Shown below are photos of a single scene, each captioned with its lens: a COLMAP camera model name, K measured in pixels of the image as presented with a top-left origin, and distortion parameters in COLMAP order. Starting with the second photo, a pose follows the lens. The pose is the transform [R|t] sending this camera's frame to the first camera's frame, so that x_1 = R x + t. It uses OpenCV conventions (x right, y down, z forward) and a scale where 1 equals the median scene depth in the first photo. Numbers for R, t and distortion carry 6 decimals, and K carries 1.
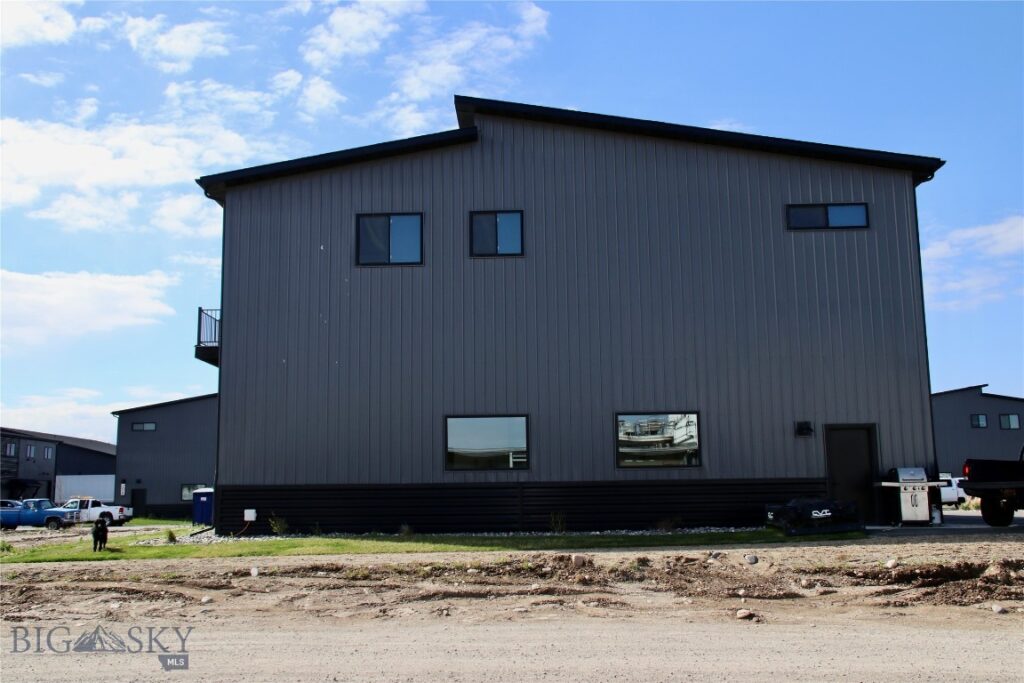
lens RADIAL K [[1024.7, 0, 512.0], [0, 1024.7, 341.5], [0, 0, 1]] dist [-0.065553, 0.263552]
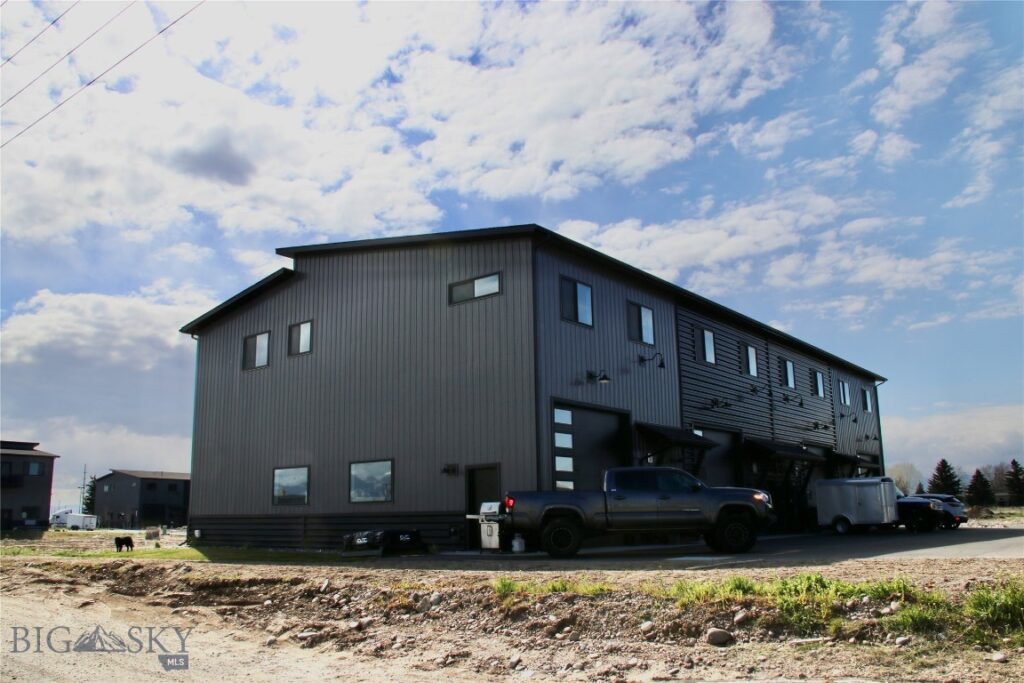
lens RADIAL K [[853.3, 0, 510.5], [0, 853.3, 349.5], [0, 0, 1]] dist [-0.118739, 0.100518]
pose [[0.788573, -0.119025, -0.603313, 0.965325], [0.099808, 0.992854, -0.065419, 0.017095], [0.606788, -0.008628, 0.794817, 0.243094]]
